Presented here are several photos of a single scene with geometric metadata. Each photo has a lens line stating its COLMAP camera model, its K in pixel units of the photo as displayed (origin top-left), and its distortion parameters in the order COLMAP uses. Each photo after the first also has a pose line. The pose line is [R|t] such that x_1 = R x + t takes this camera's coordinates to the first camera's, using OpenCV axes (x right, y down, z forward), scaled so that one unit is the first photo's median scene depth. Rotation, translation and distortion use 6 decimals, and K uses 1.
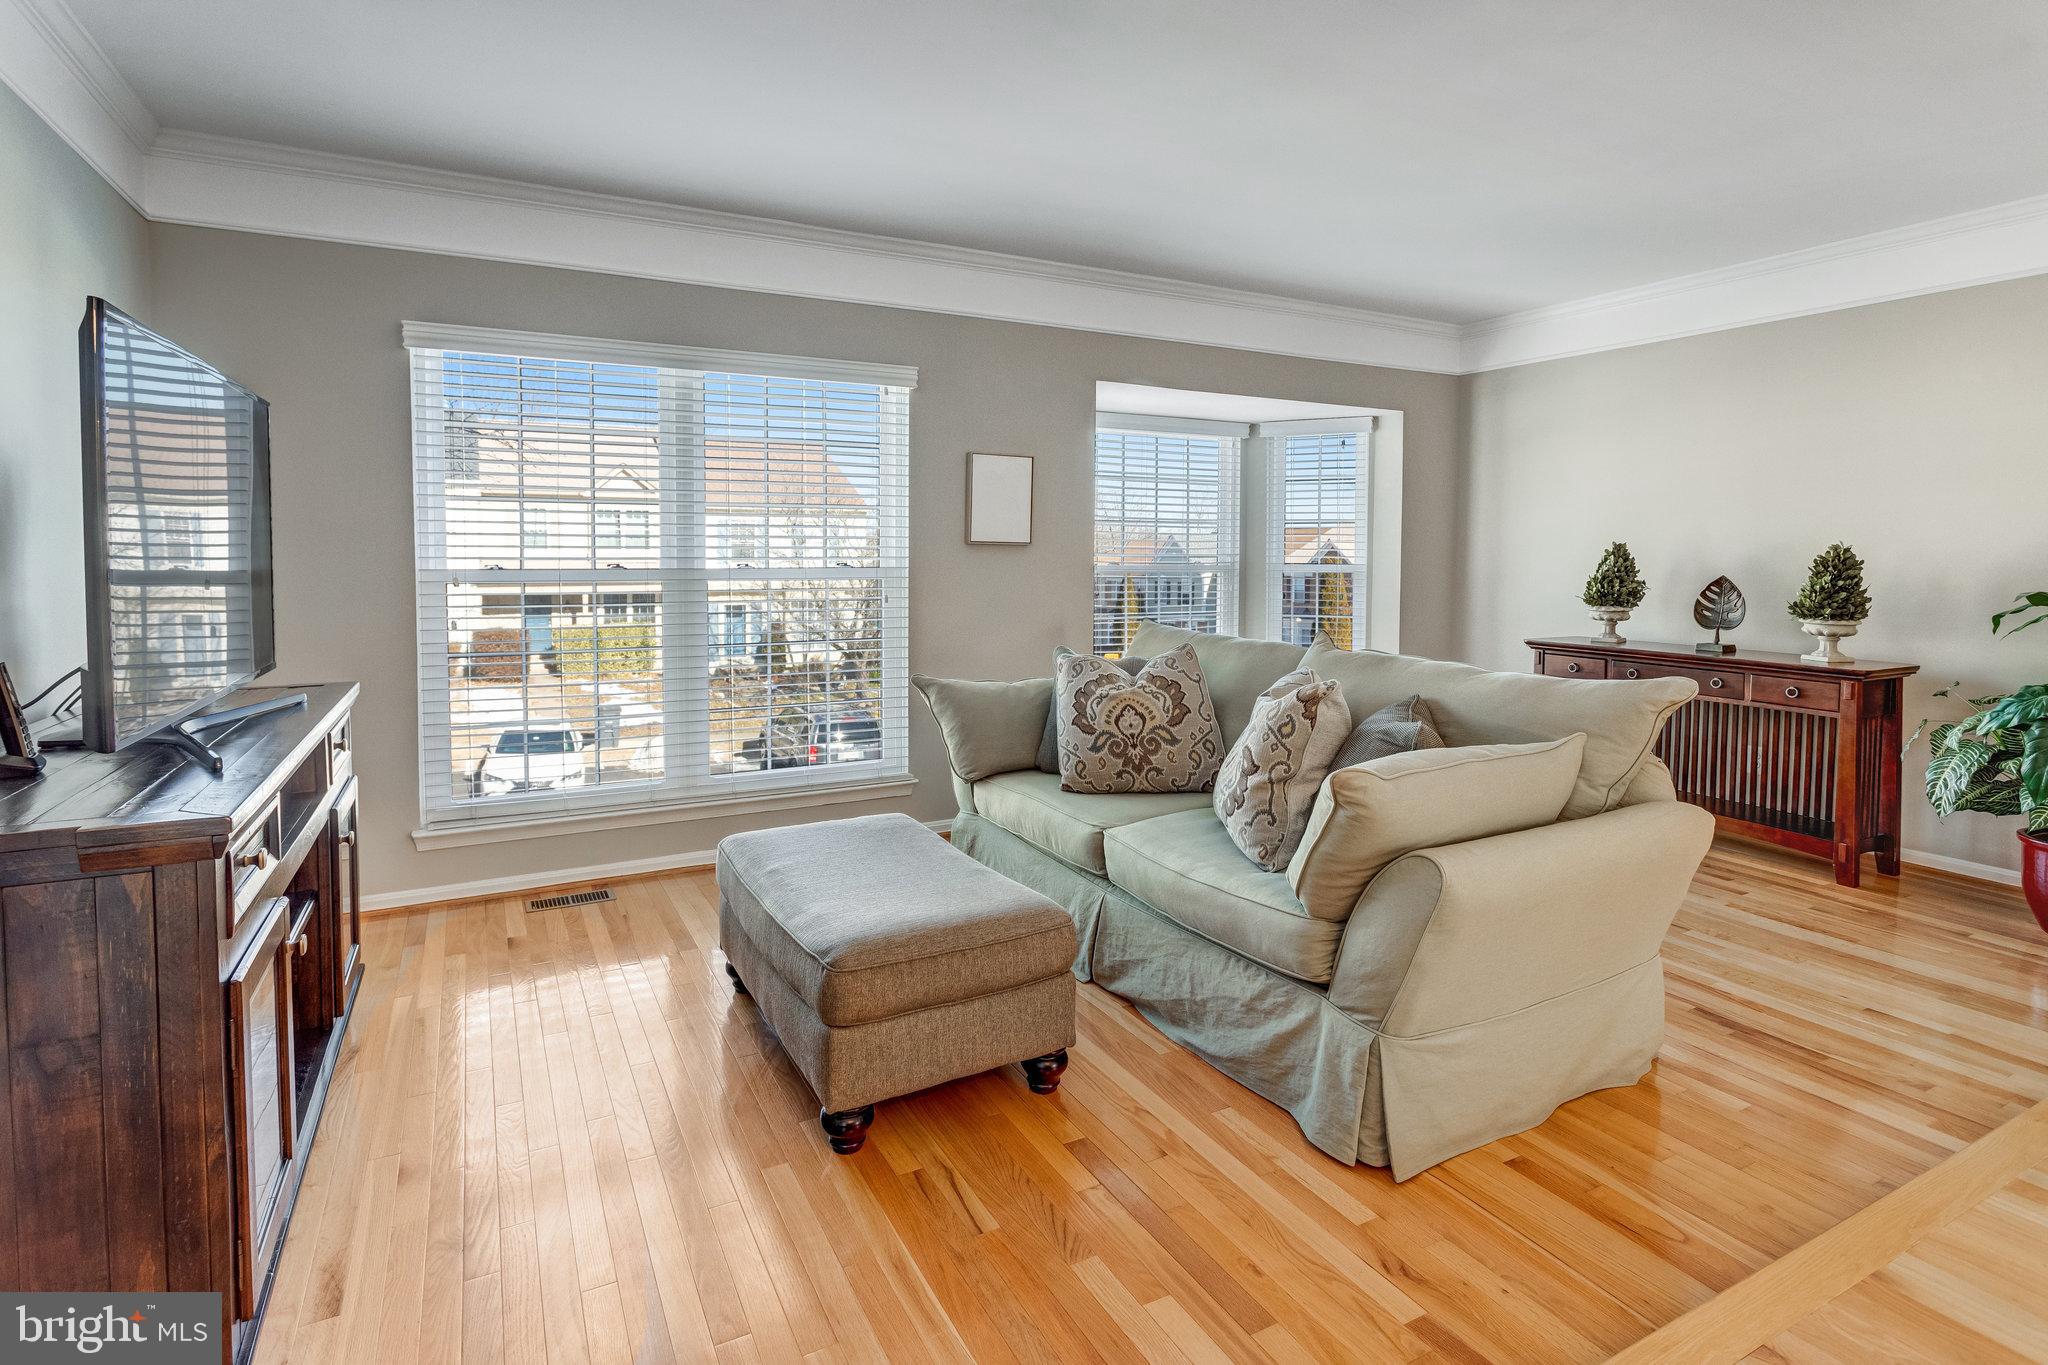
lens RADIAL K [[1028.7, 0, 1007.3], [0, 1028.7, 628.0], [0, 0, 1]] dist [-0.001407, 0.001081]
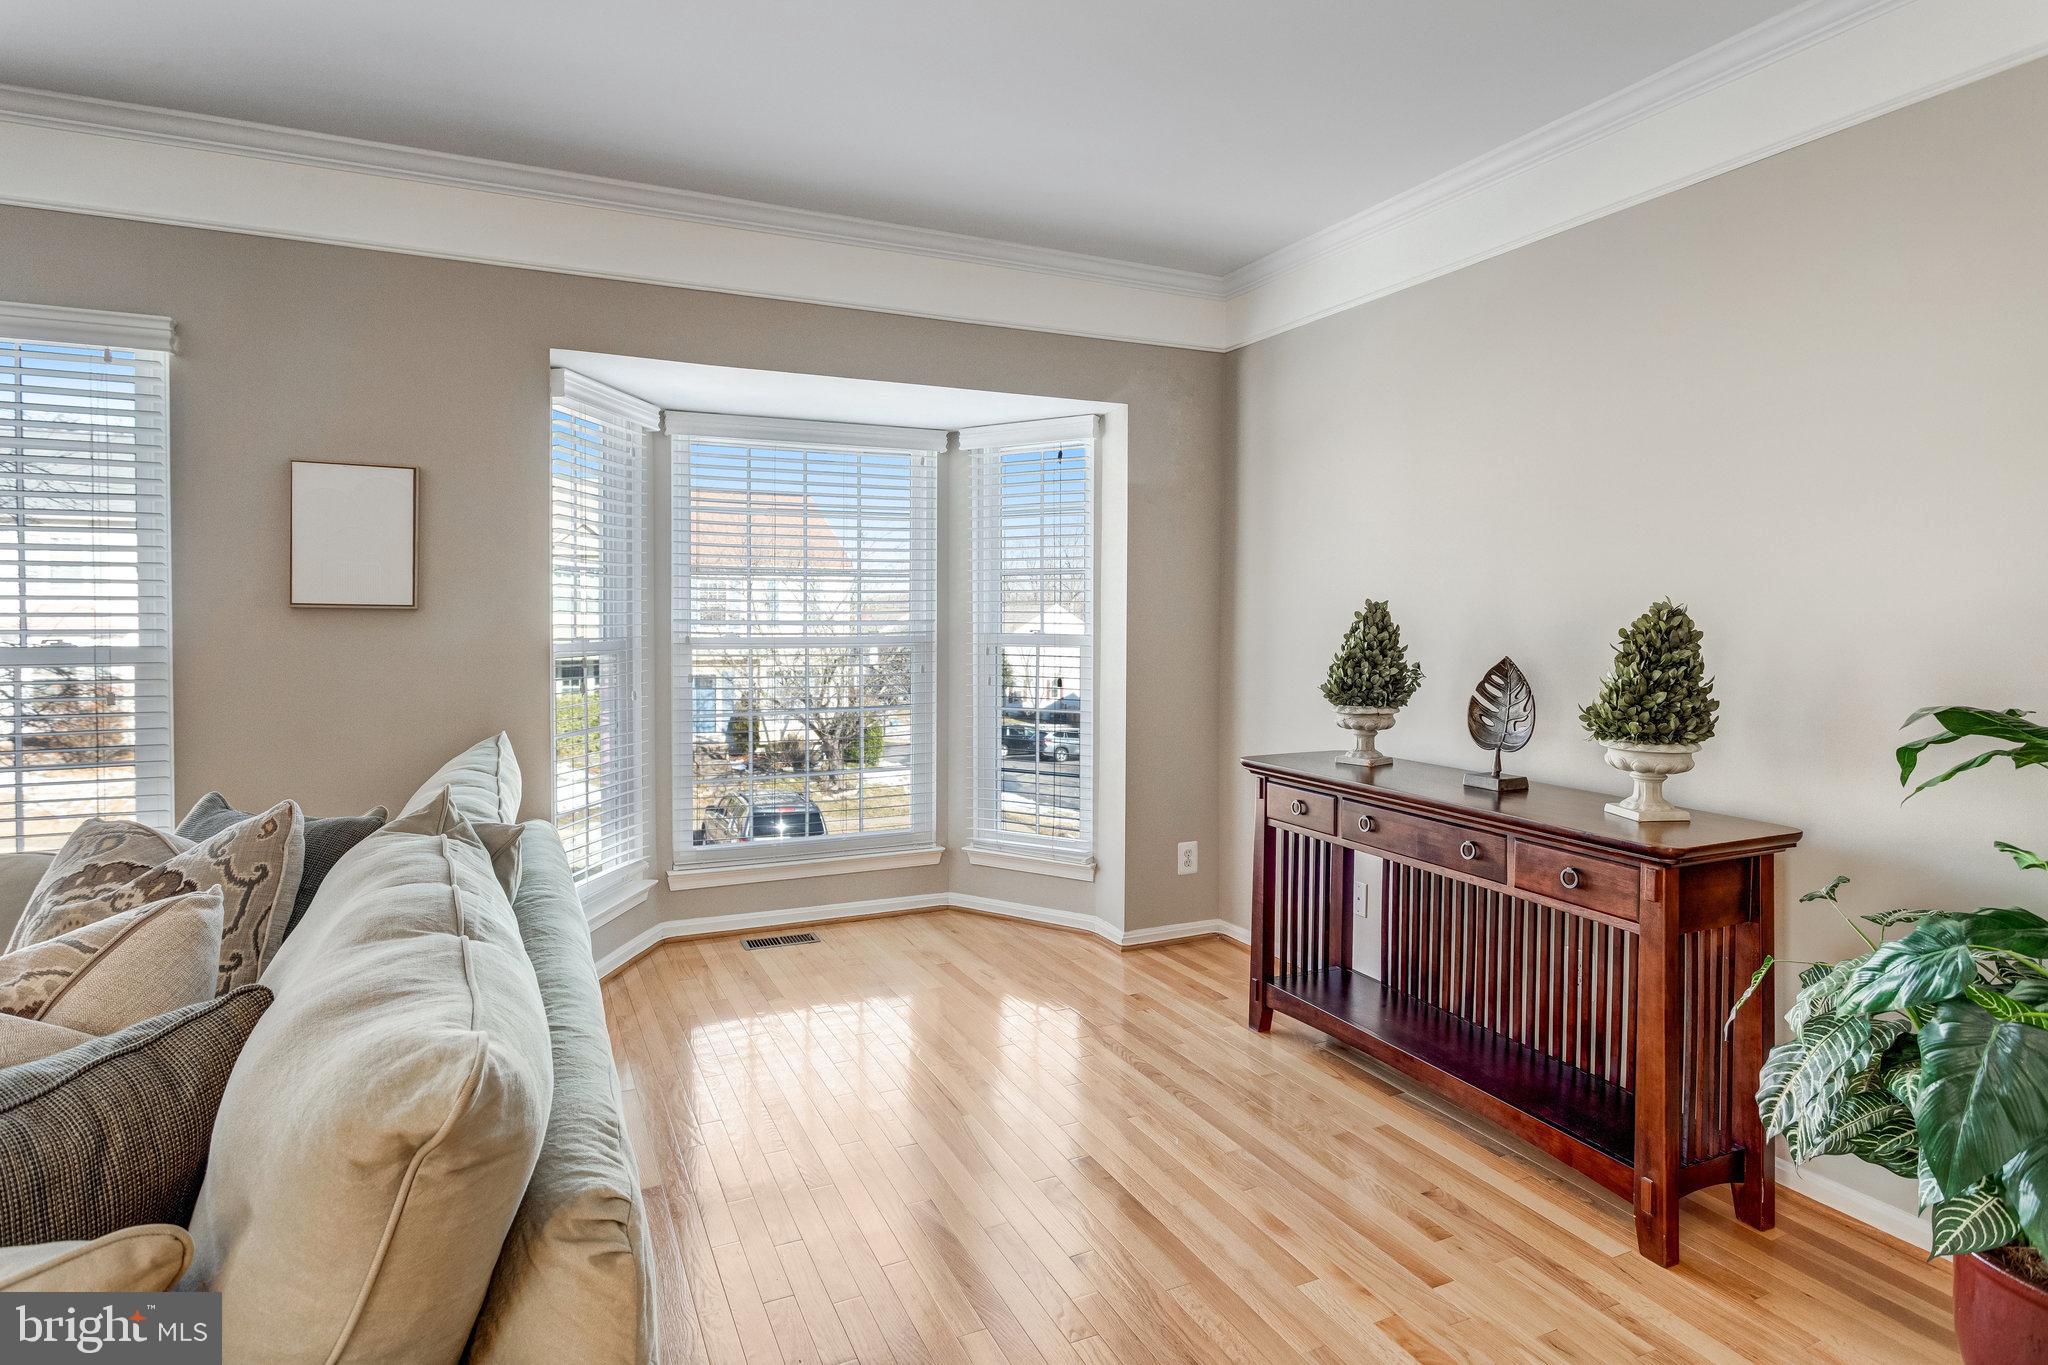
lens RADIAL K [[1119.7, 0, 1024.0], [0, 1119.7, 682.5], [0, 0, 1]] dist [0.000721, 0.001040]
pose [[0.999376, -0.001586, -0.035285, 0.443045], [0.001129, 0.999915, -0.012965, -0.028355], [0.035303, 0.012917, 0.999293, 0.359280]]
